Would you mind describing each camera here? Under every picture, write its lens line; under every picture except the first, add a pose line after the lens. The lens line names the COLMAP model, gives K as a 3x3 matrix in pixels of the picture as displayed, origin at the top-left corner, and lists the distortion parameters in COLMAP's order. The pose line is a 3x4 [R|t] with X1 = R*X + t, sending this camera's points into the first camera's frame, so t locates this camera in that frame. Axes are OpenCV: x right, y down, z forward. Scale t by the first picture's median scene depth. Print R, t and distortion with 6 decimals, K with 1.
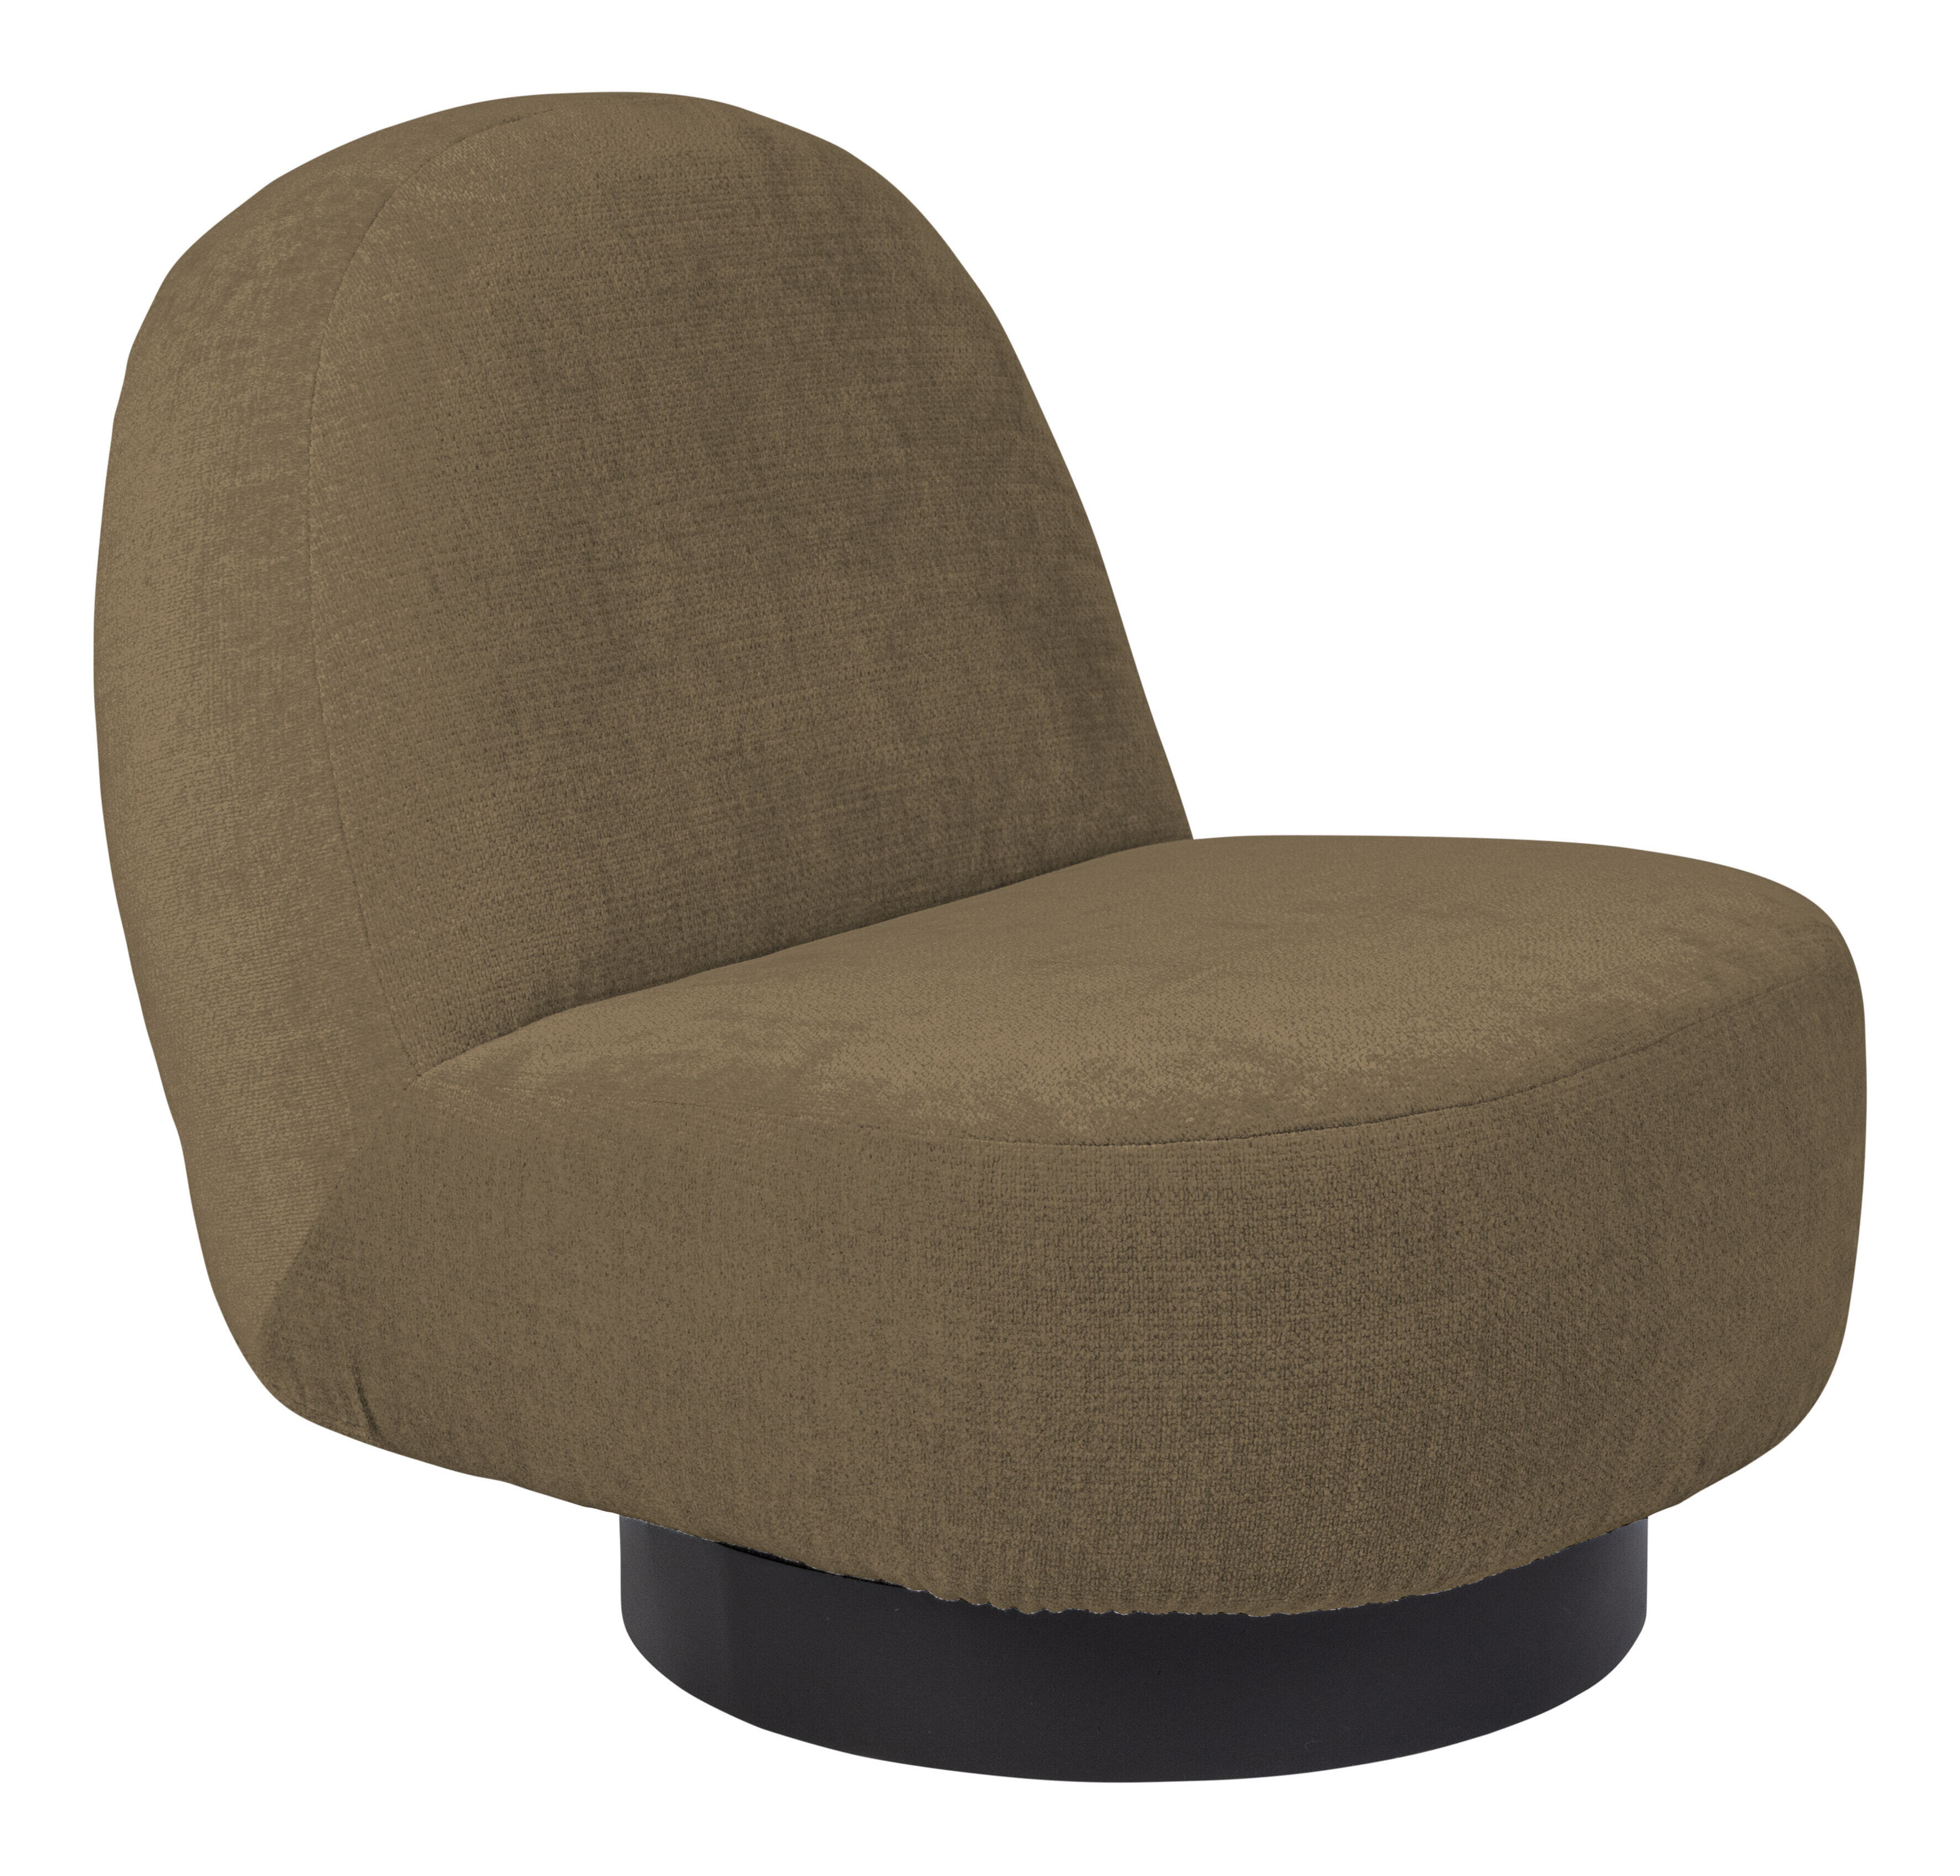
lens RADIAL K [[4919.4, 0, 987.4], [0, 4919.4, 923.9], [0, 0, 1]] dist [0.363952, 0.000000]
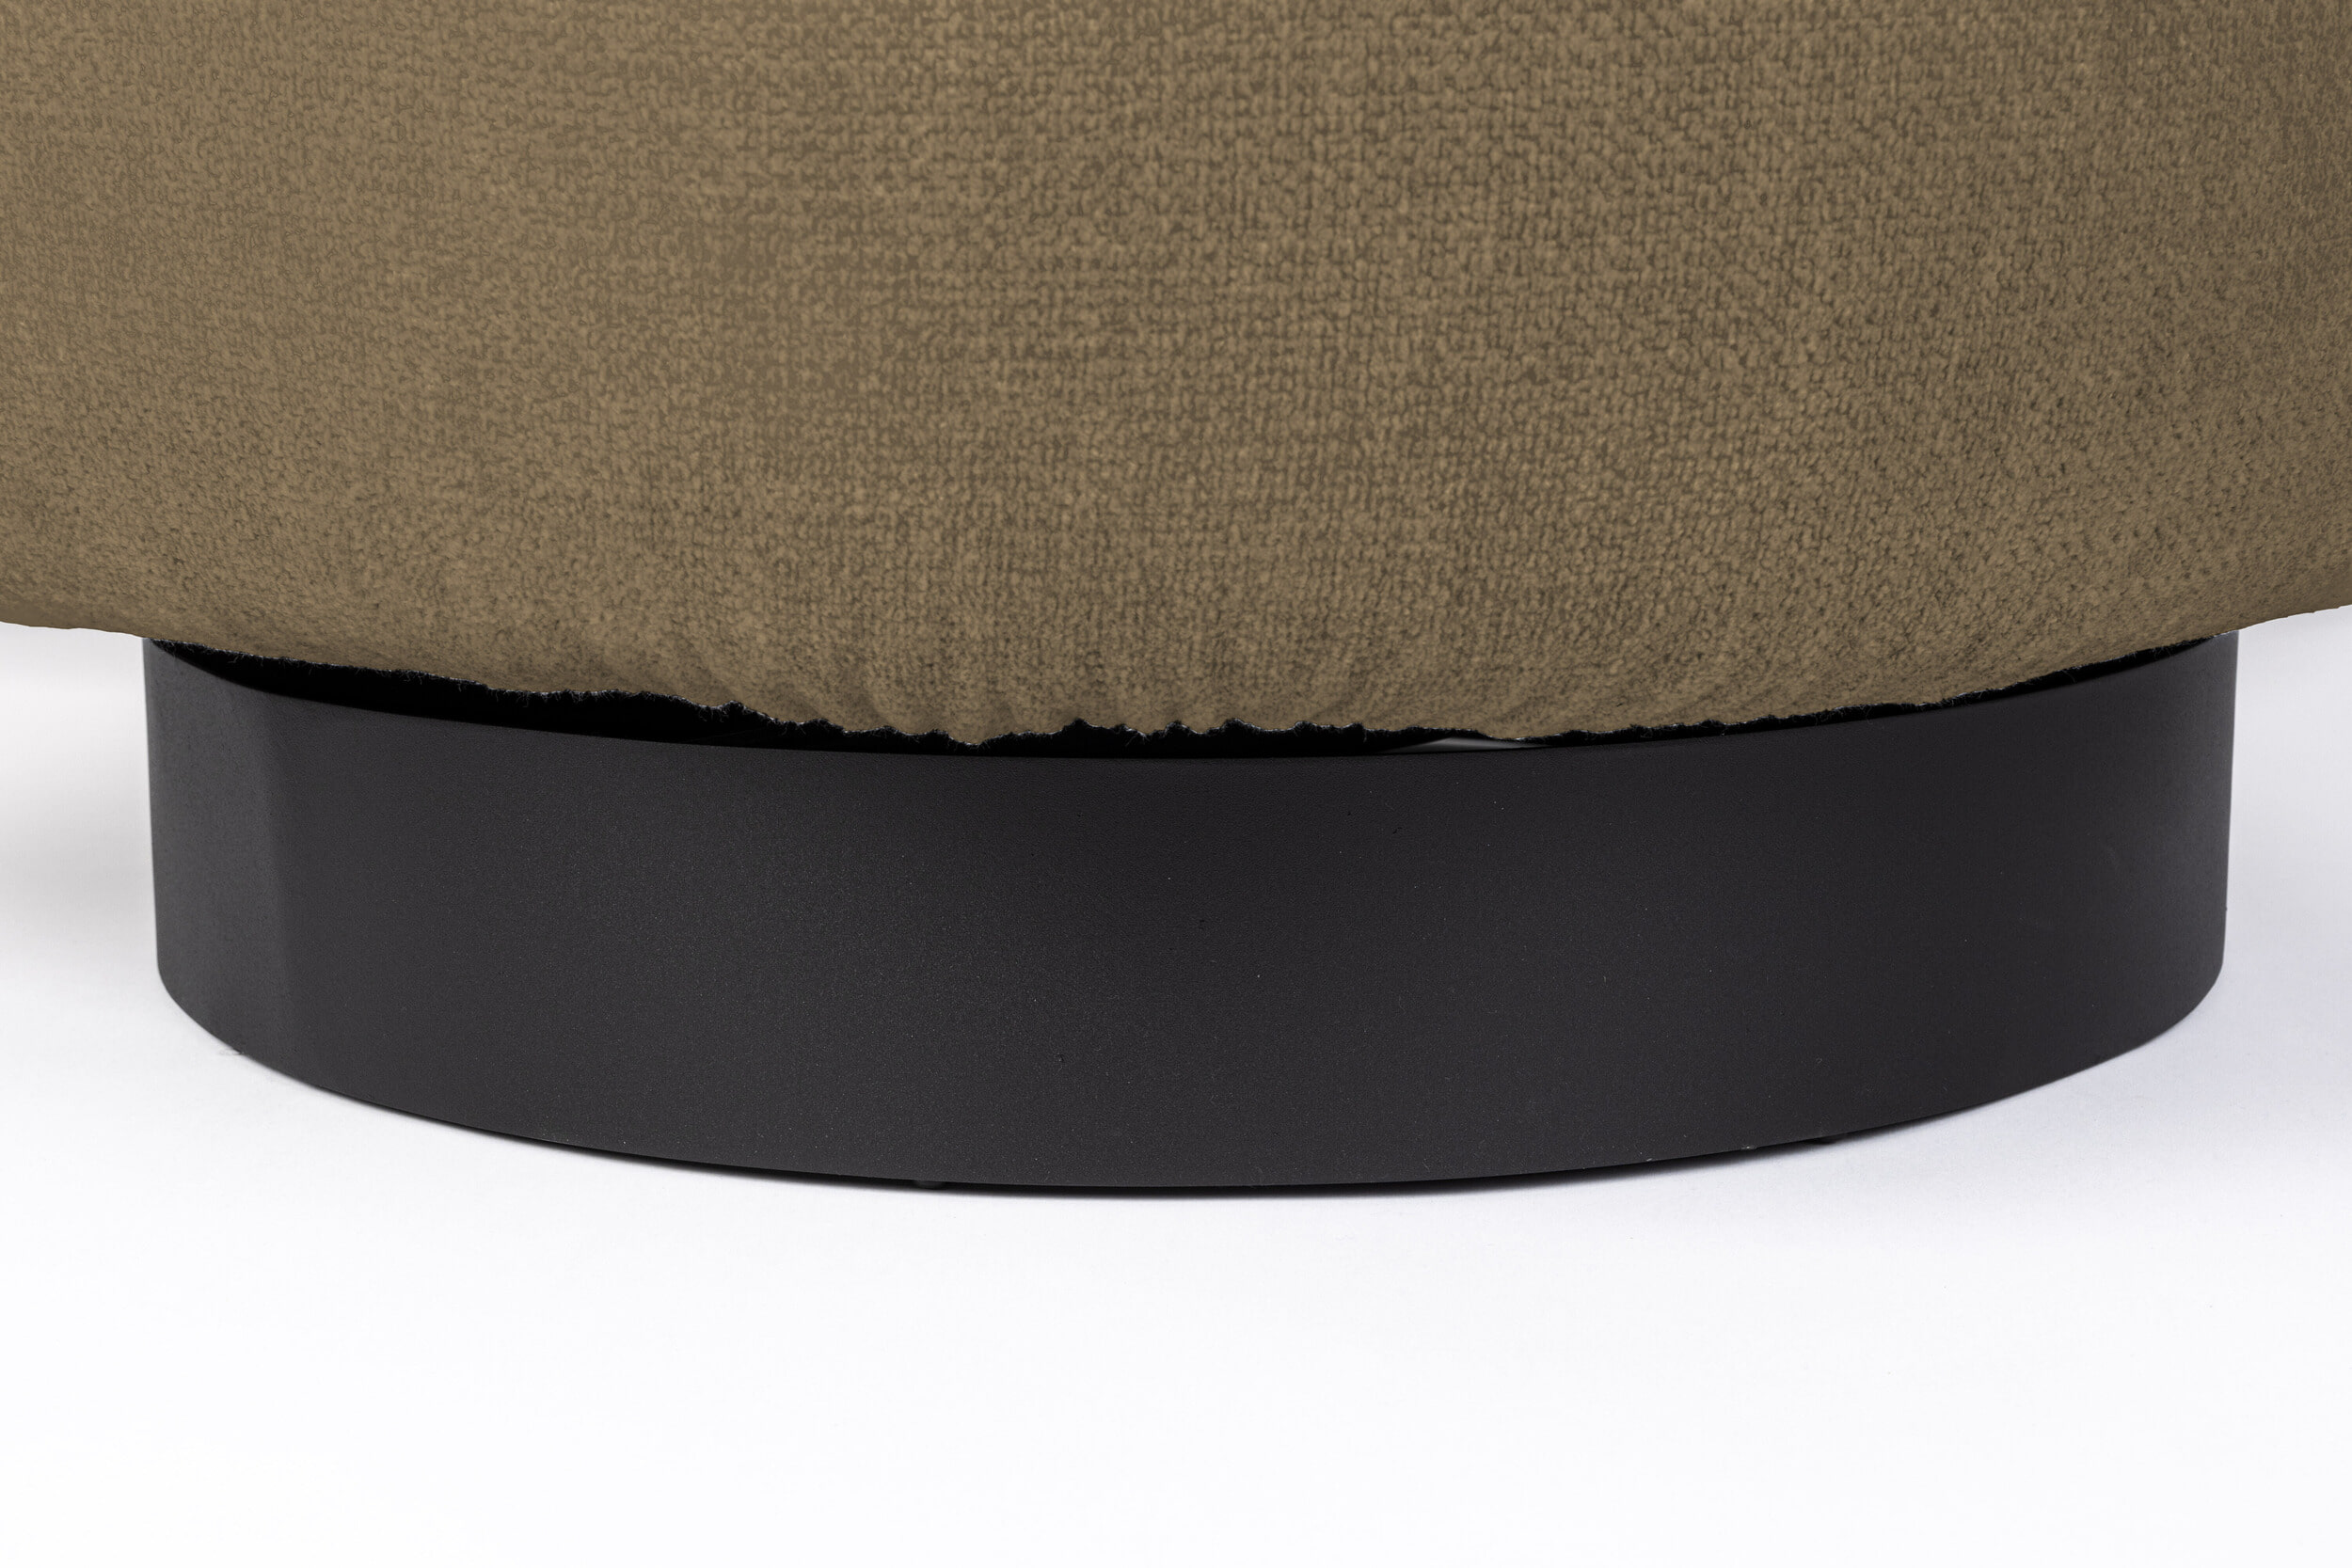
lens RADIAL K [[4256.7, 0, 1169.5], [0, 4256.7, 783.6], [0, 0, 1]] dist [-0.019106, 0.000000]
pose [[0.999322, -0.001783, 0.036779, 0.011957], [0.003154, 0.999300, -0.037266, 0.159700], [-0.036687, 0.037357, 0.998628, 0.665496]]
